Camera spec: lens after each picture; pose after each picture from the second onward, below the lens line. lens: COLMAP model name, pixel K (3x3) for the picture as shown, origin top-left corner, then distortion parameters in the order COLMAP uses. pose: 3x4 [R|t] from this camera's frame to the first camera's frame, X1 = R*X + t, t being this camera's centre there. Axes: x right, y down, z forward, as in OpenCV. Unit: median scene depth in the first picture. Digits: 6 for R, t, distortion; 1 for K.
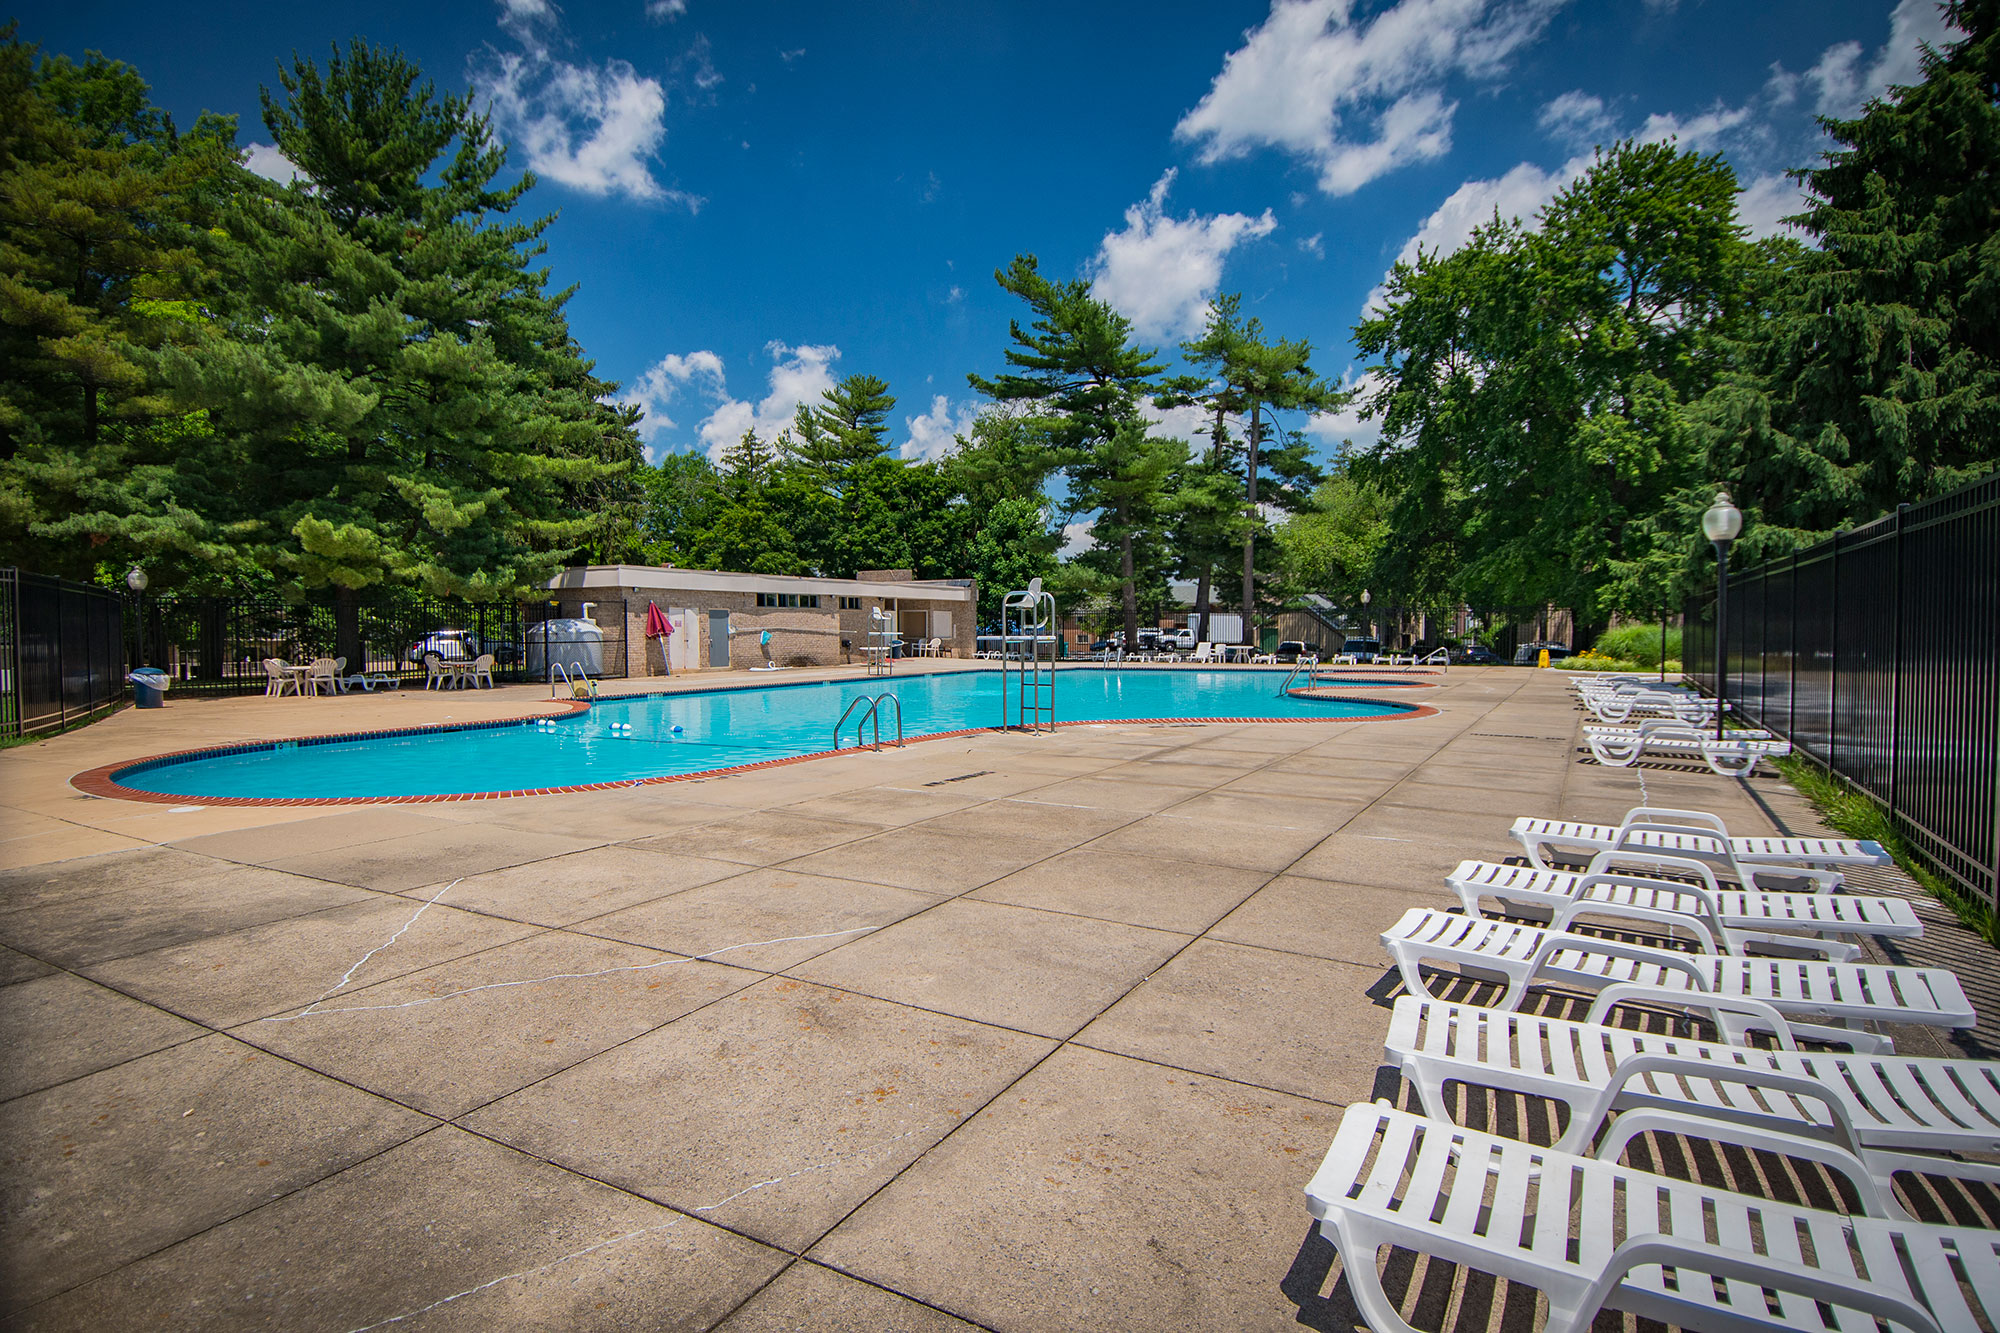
lens RADIAL K [[1044.5, 0, 1000.0], [0, 1044.5, 666.5], [0, 0, 1]] dist [0.050689, -0.052766]
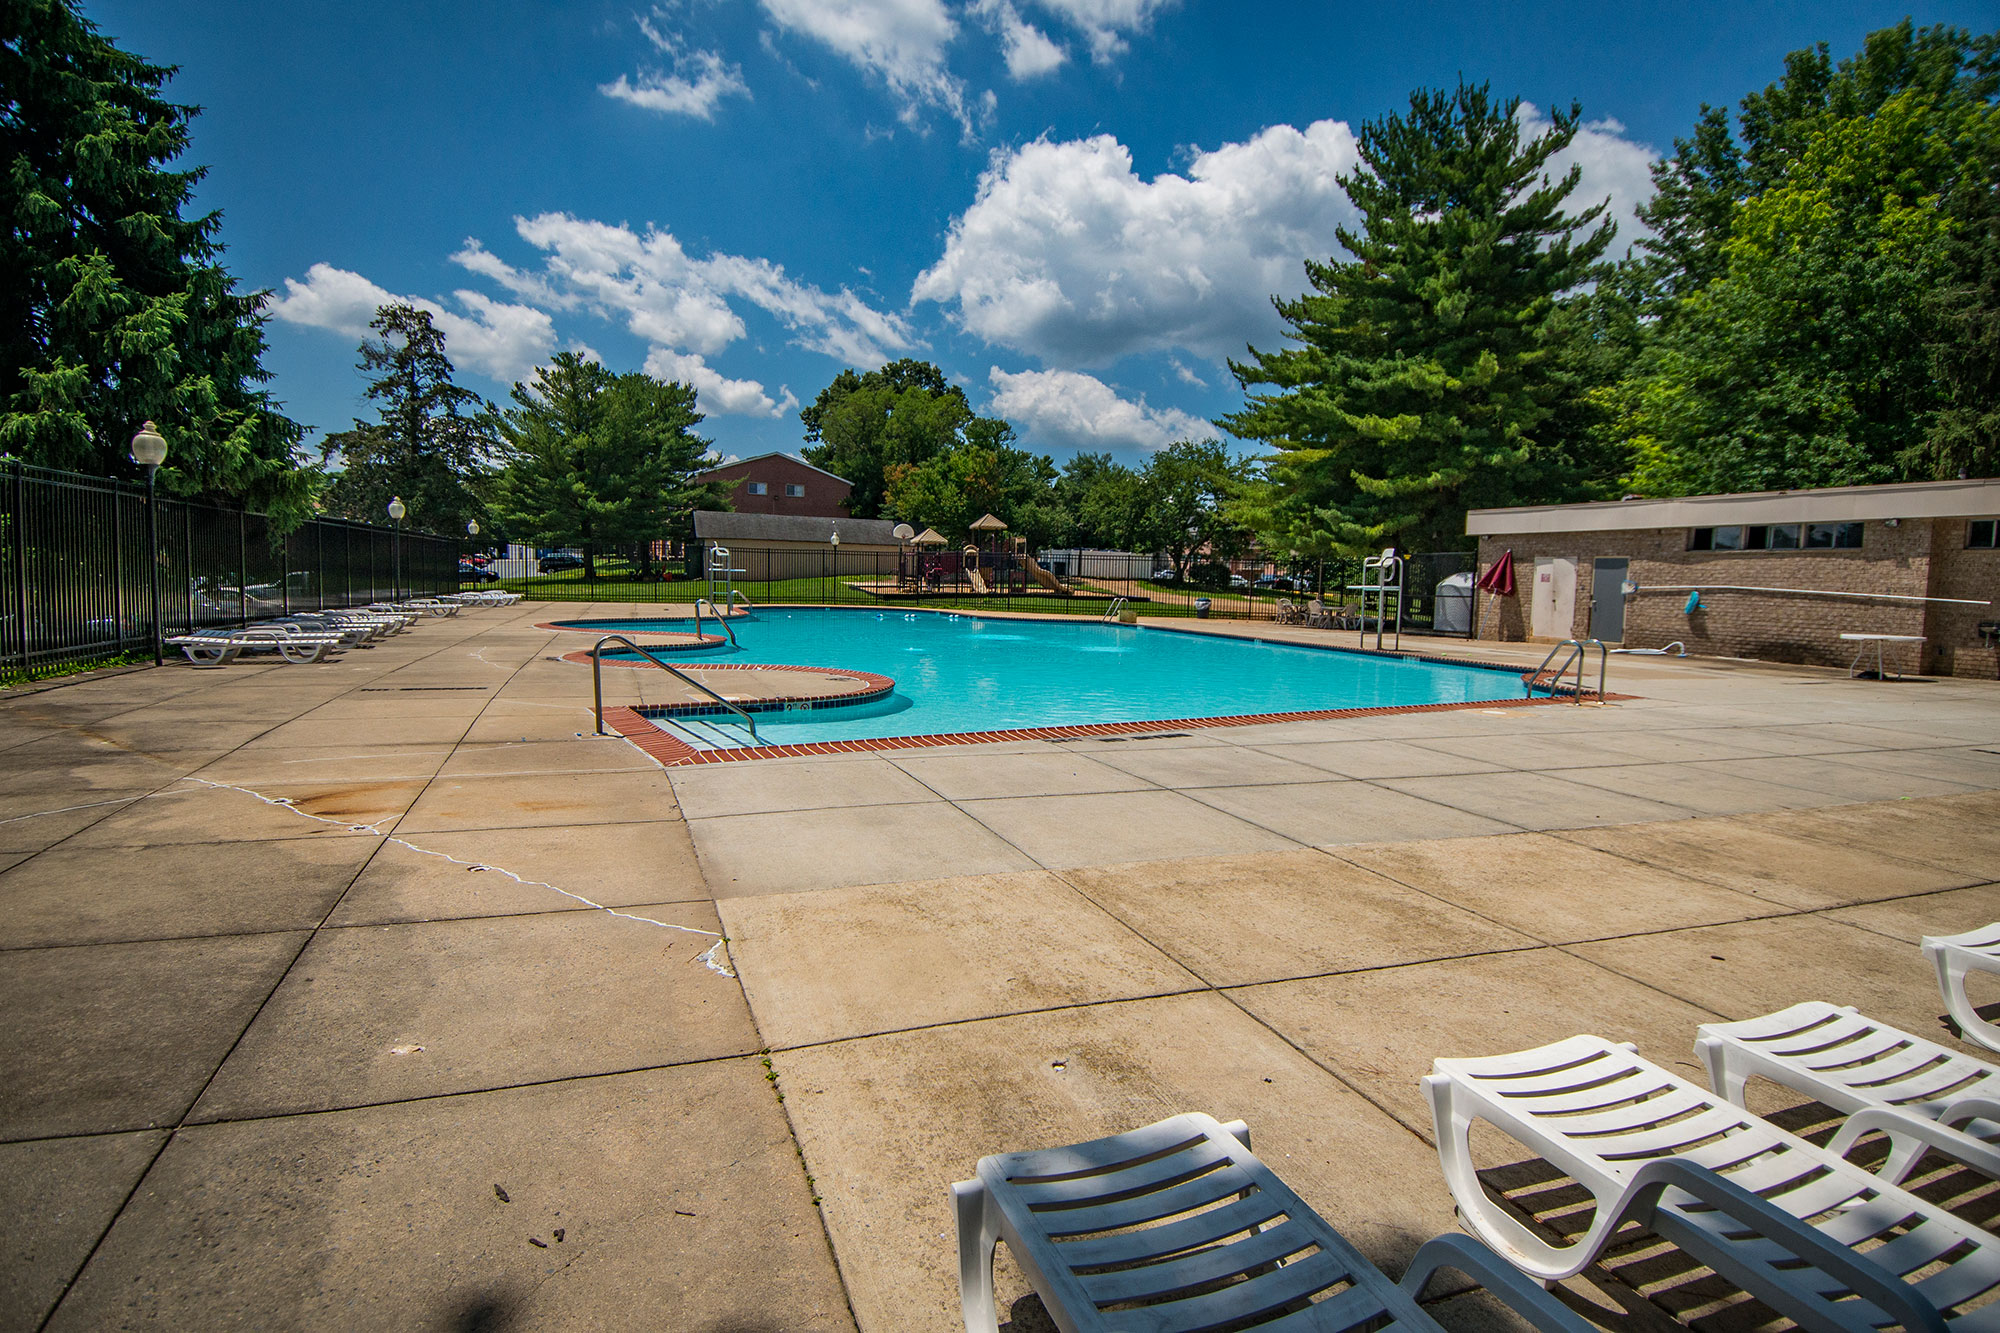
lens RADIAL K [[1044.5, 0, 1000.0], [0, 1044.5, 666.5], [0, 0, 1]] dist [0.050689, -0.052766]
pose [[-0.630850, 0.067169, -0.772992, 0.437115], [-0.041224, 0.991937, 0.119837, -0.042493], [0.774809, 0.107465, -0.622994, 0.964564]]
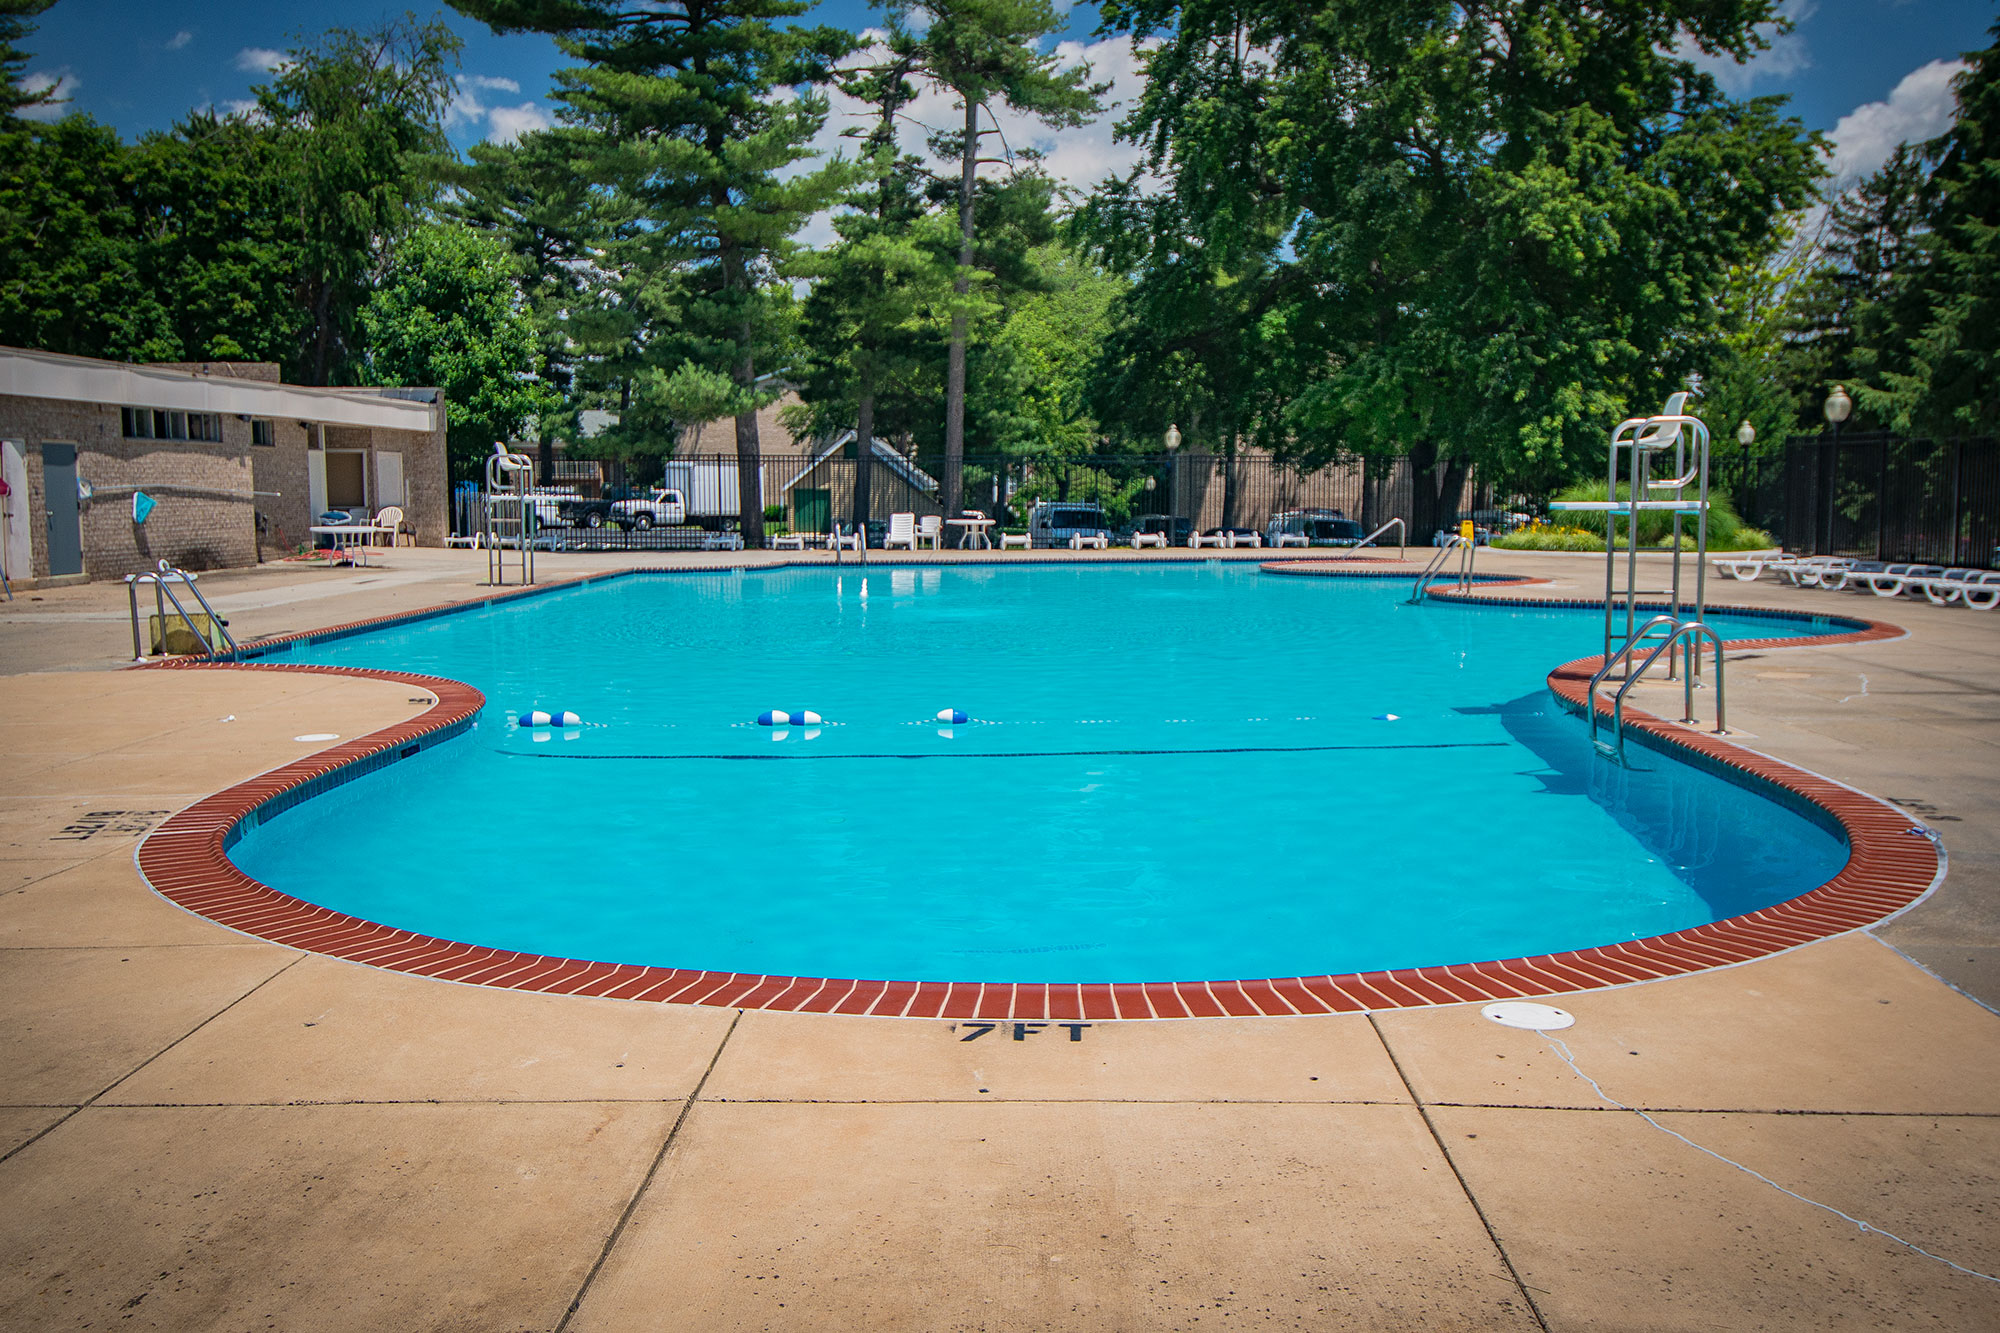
lens RADIAL K [[1813.5, 0, 1000.0], [0, 1813.5, 666.5], [0, 0, 1]] dist [0.074308, -0.095103]
pose [[0.876423, -0.046547, 0.479286, -0.253383], [0.017308, 0.997719, 0.065247, -0.004151], [-0.481230, -0.048888, 0.875230, 0.120553]]
